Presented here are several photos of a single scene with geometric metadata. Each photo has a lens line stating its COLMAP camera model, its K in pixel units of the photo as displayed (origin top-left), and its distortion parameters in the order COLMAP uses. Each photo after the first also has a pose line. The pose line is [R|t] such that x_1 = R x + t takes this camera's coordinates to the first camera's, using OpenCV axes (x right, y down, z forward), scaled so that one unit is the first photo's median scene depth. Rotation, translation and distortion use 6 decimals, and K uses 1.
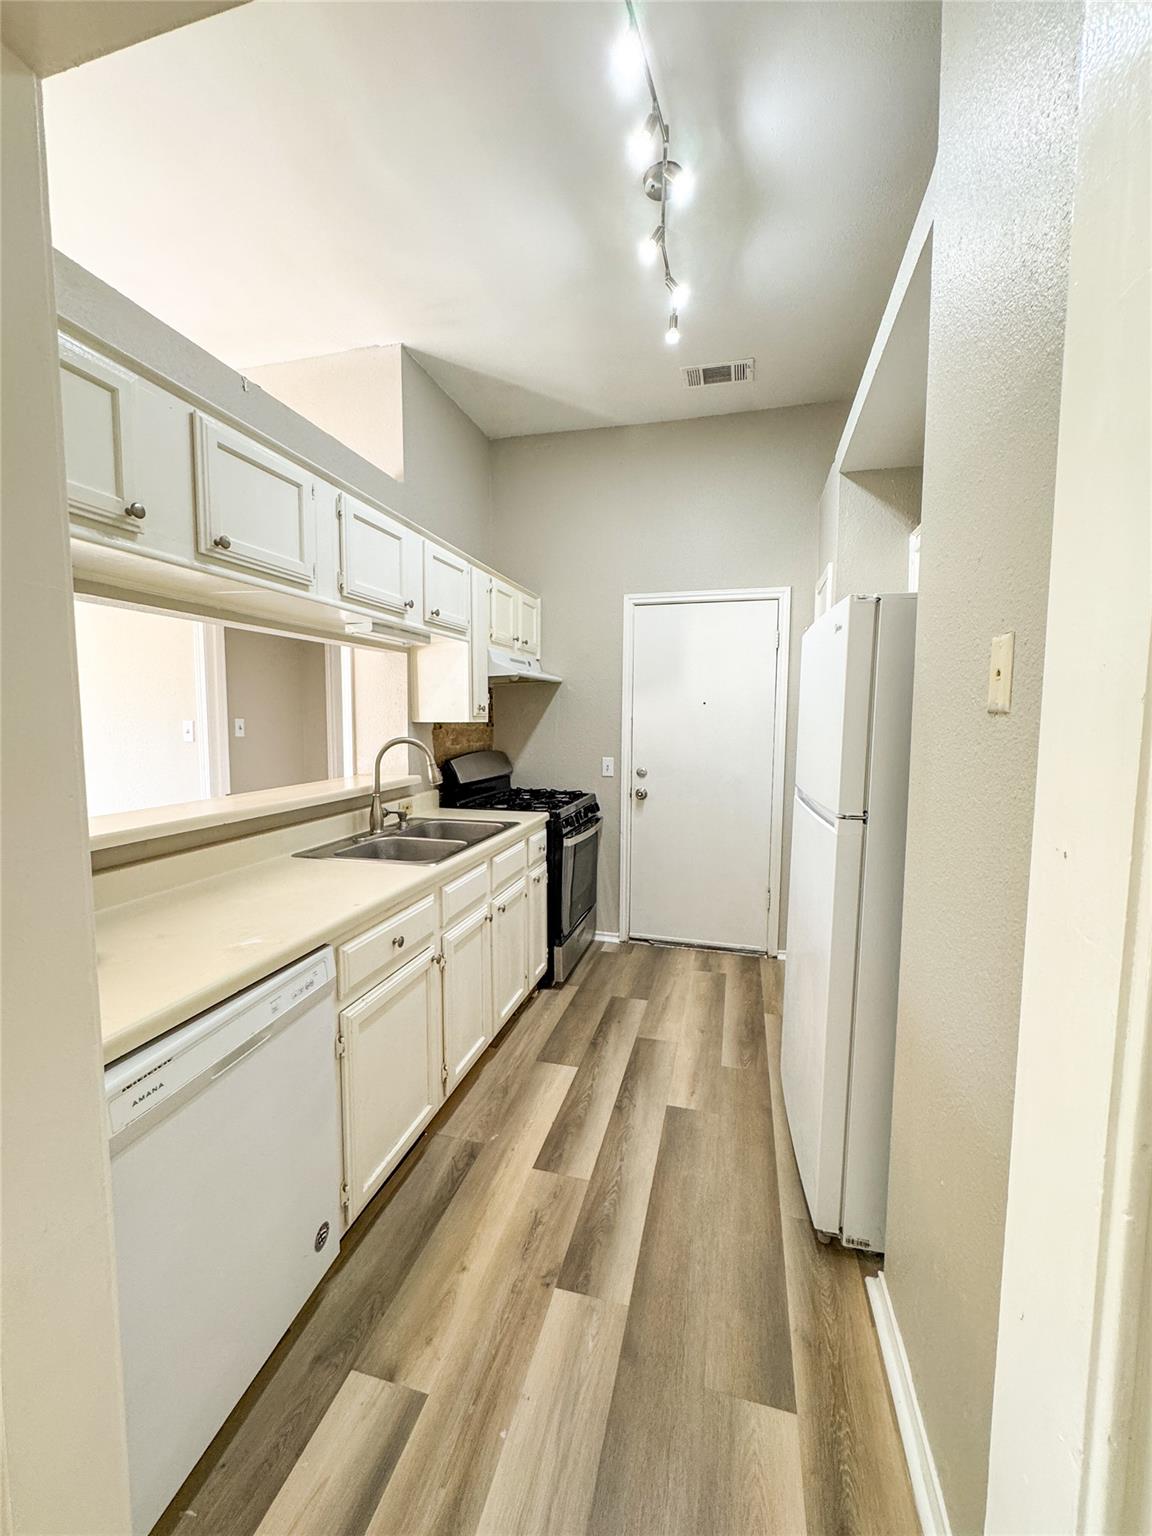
lens RADIAL K [[612.8, 0, 576.4], [0, 612.8, 768.0], [0, 0, 1]] dist [-0.001484, 0.000317]
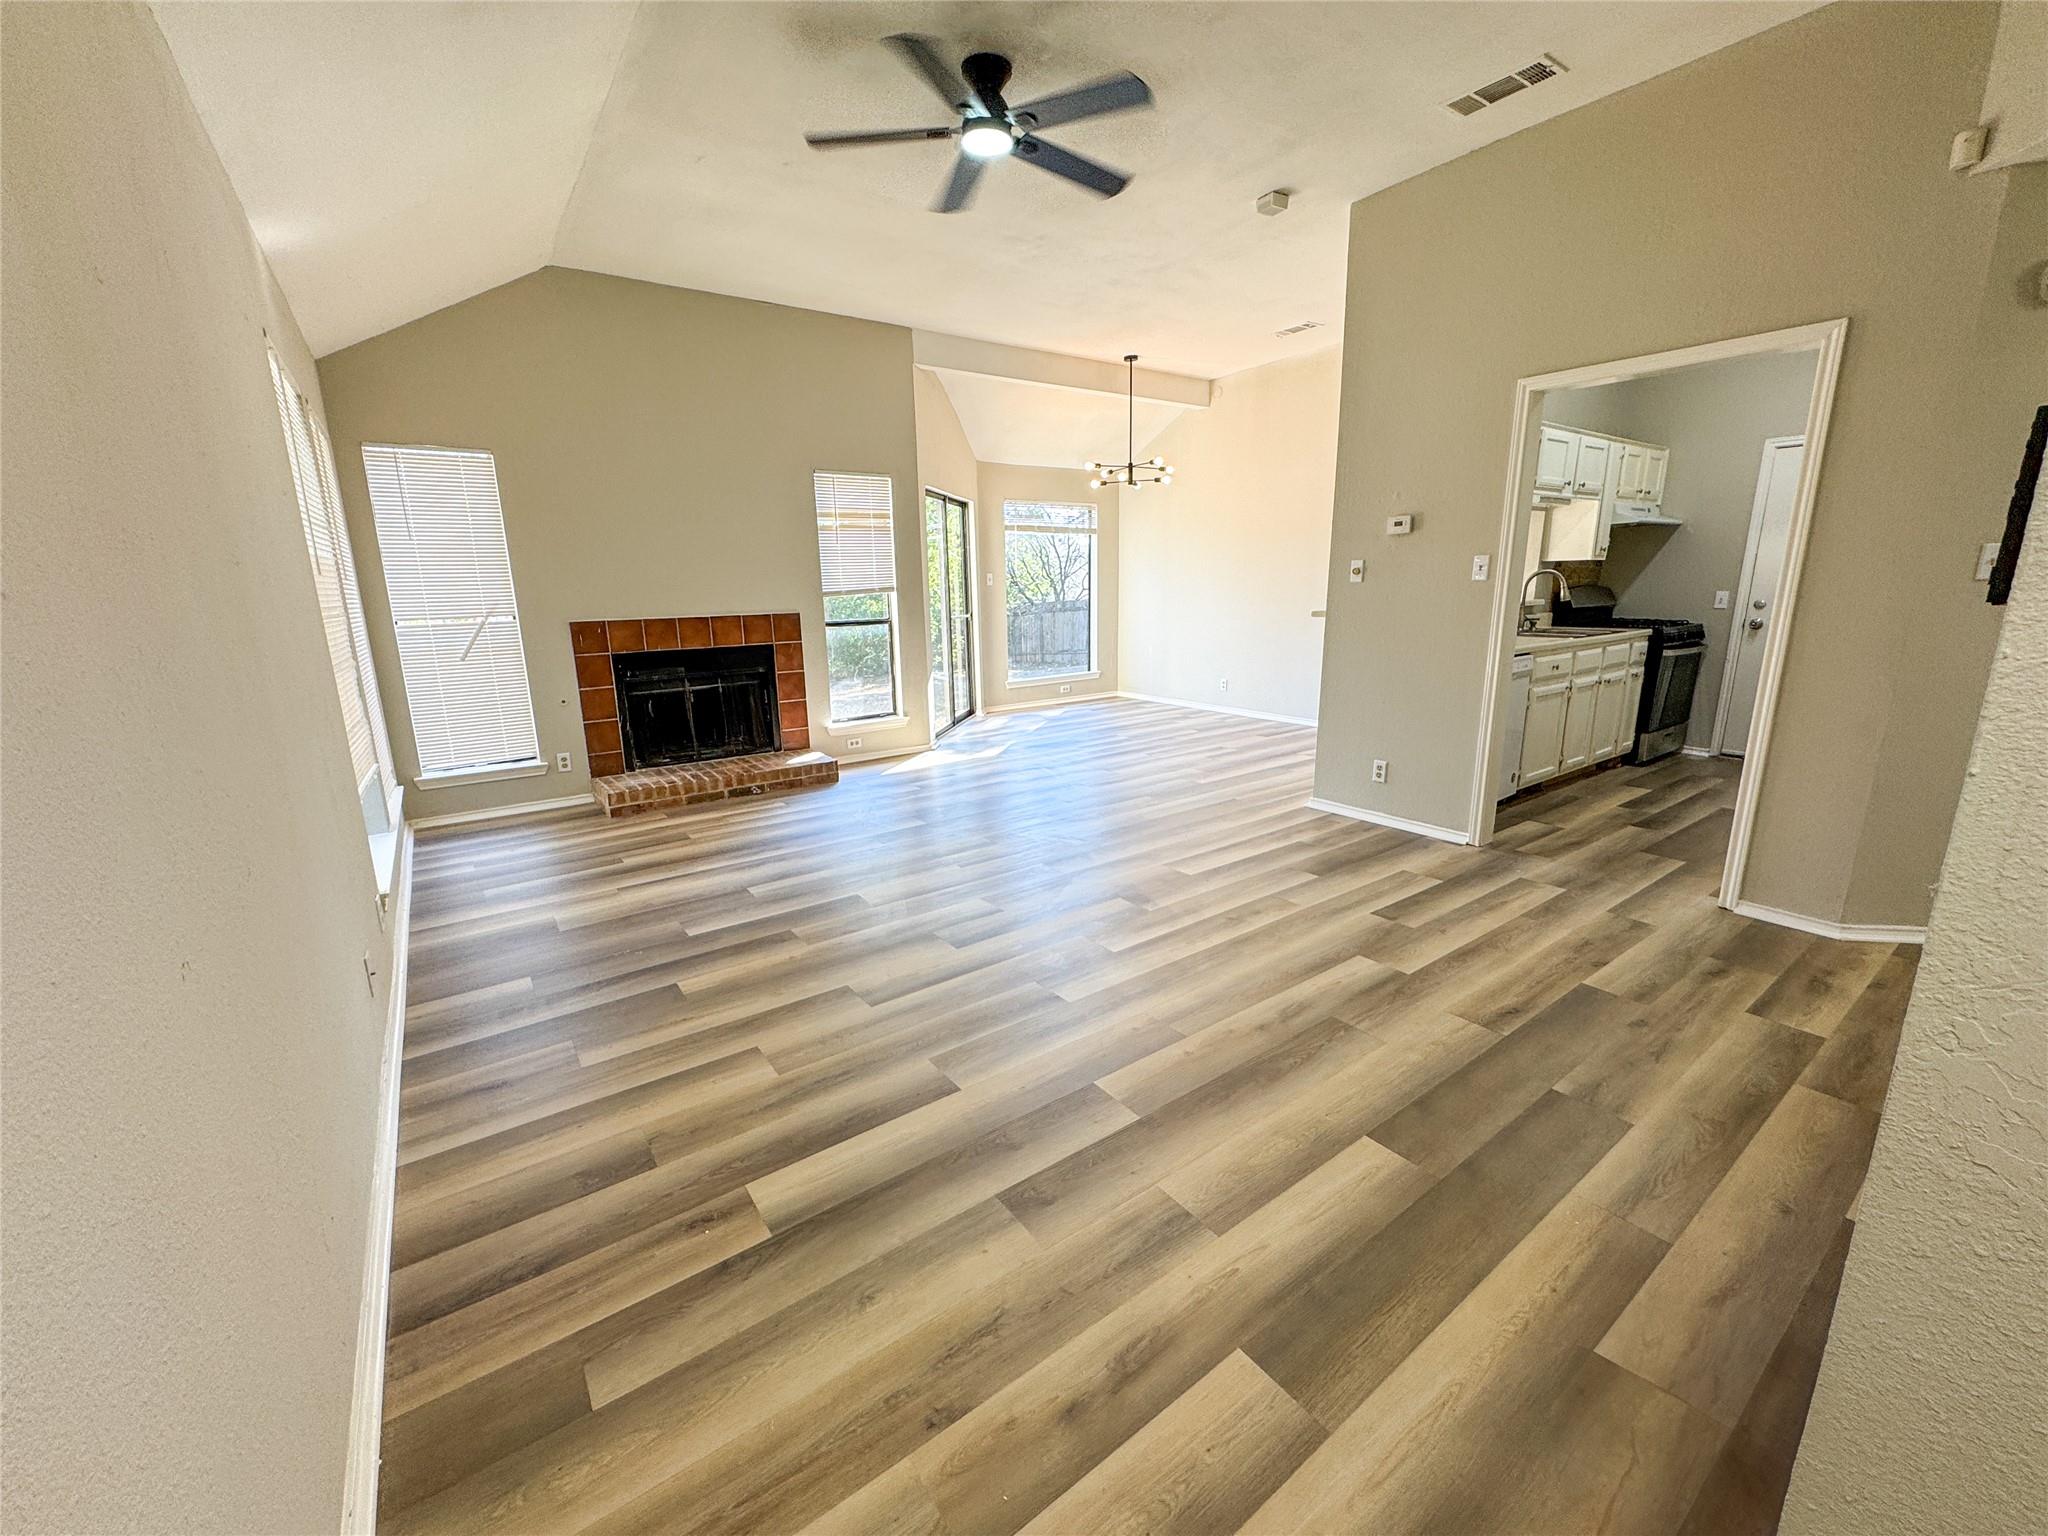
lens RADIAL K [[817.1, 0, 1024.0], [0, 817.1, 768.0], [0, 0, 1]] dist [-0.001484, 0.000317]
pose [[0.774835, 0.126713, -0.619334, 0.033017], [-0.035946, 0.986952, 0.156954, 0.141842], [0.631141, -0.099350, 0.769280, -1.242490]]
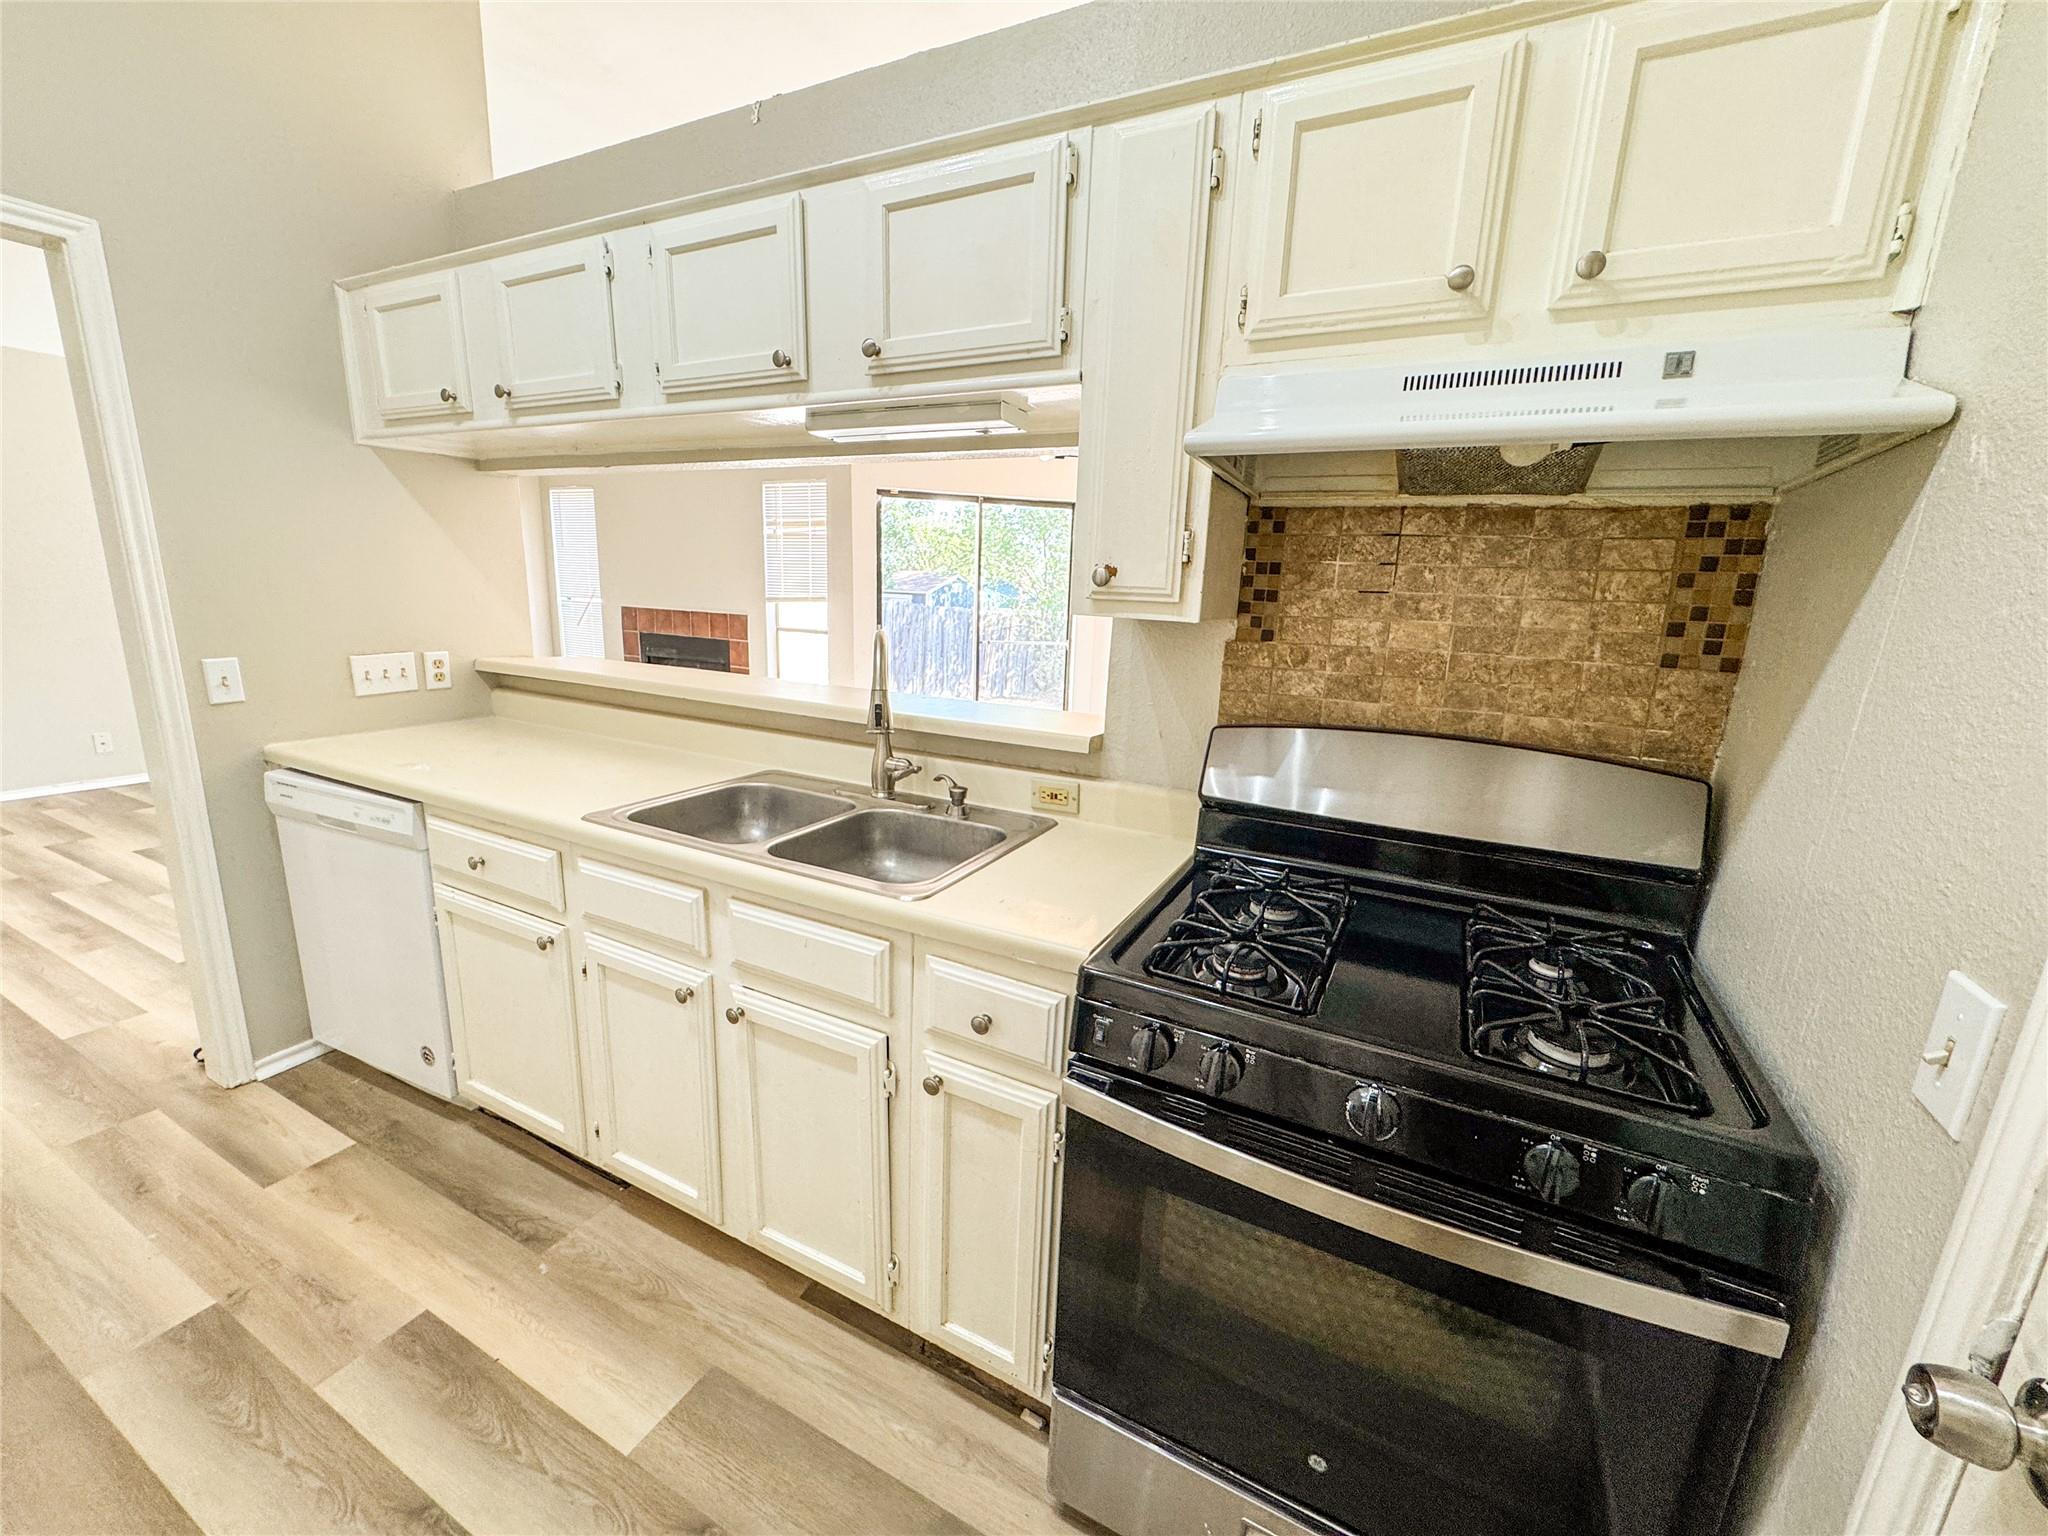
lens RADIAL K [[817.1, 0, 1024.0], [0, 817.1, 768.0], [0, 0, 1]] dist [-0.001484, 0.000317]
pose [[-0.208890, 0.205730, -0.956054, 0.304551], [-0.123607, 0.964227, 0.234496, -0.094439], [0.970096, 0.167159, -0.175988, 1.037097]]
